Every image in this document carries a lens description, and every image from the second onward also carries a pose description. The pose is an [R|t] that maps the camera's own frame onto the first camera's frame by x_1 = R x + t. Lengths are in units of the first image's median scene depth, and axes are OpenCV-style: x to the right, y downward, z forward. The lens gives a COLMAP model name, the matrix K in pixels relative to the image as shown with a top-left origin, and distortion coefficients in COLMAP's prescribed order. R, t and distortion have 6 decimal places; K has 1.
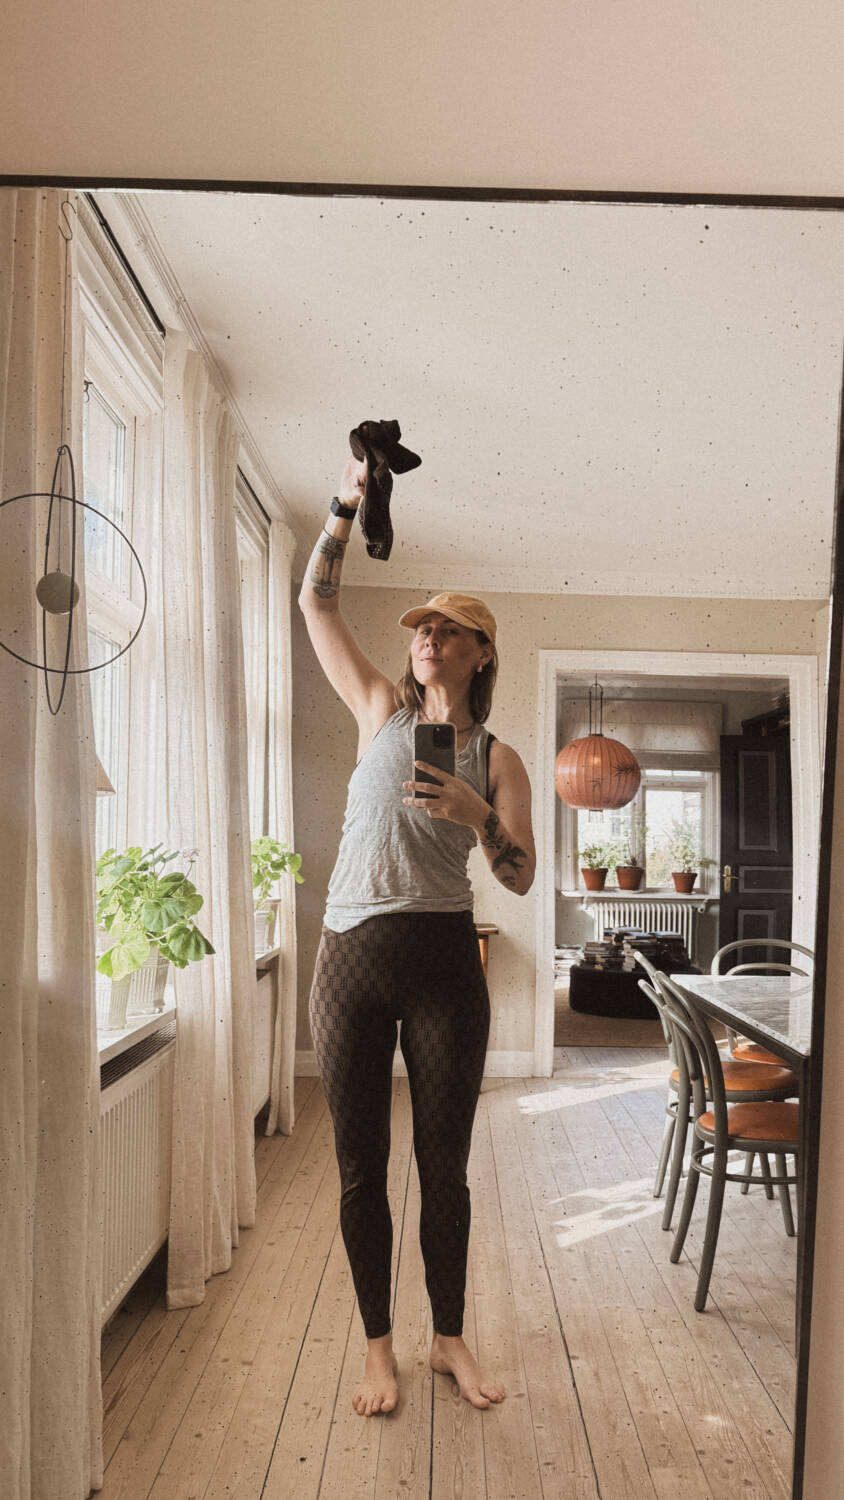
lens RADIAL K [[1163.0, 0, 445.8], [0, 1163.0, 831.1], [0, 0, 1]] dist [0.000268, -0.000416]
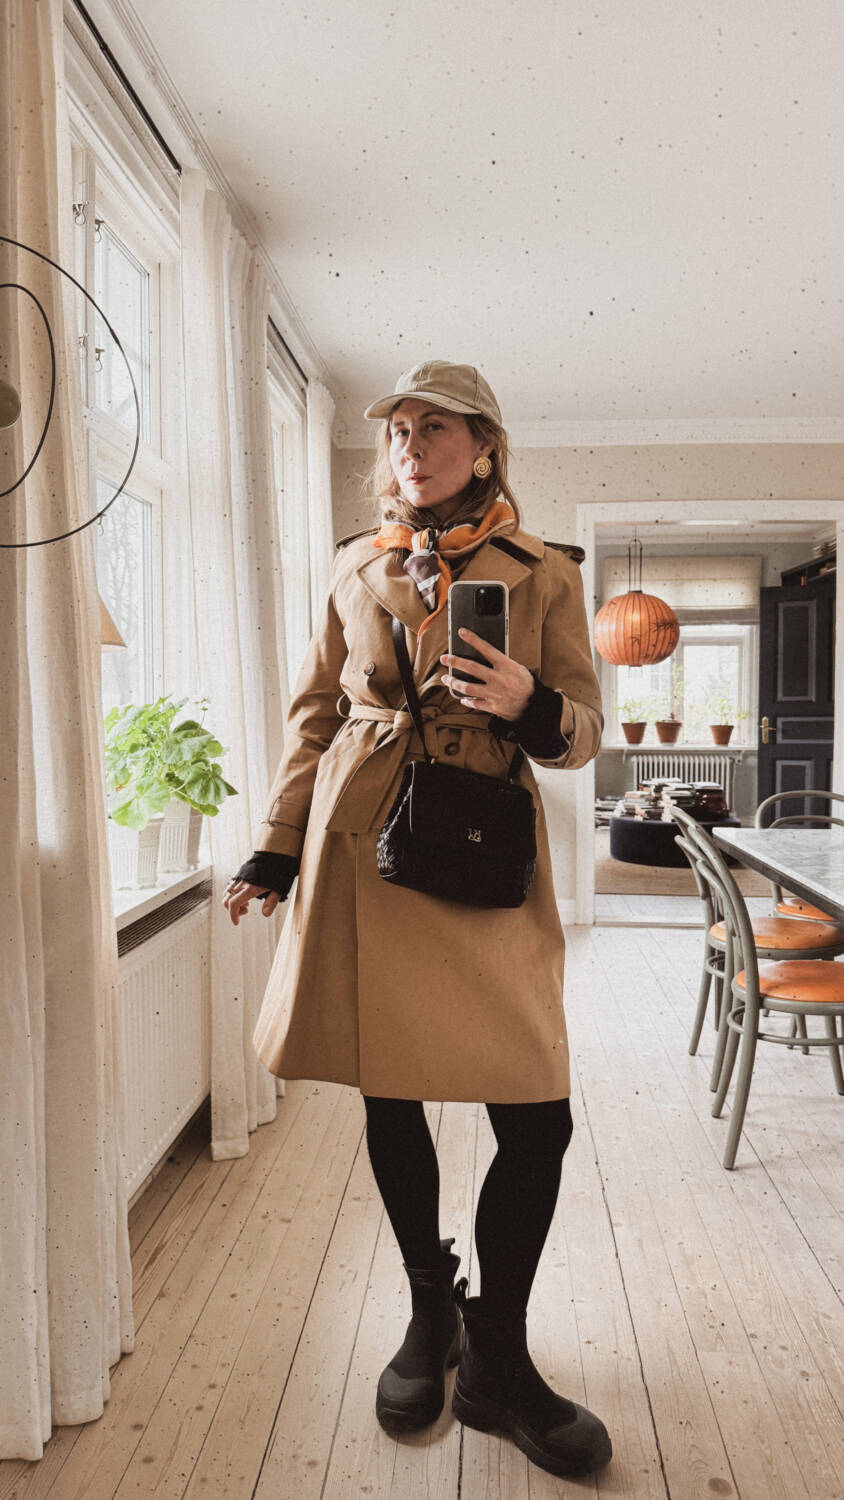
lens RADIAL K [[1050.4, 0, 422.0], [0, 1050.4, 750.0], [0, 0, 1]] dist [0.055905, -0.100417]
pose [[0.997418, -0.011587, -0.070878, 0.013094], [0.015449, 0.998411, 0.054186, 0.006157], [0.070138, -0.055142, 0.996012, 0.110840]]
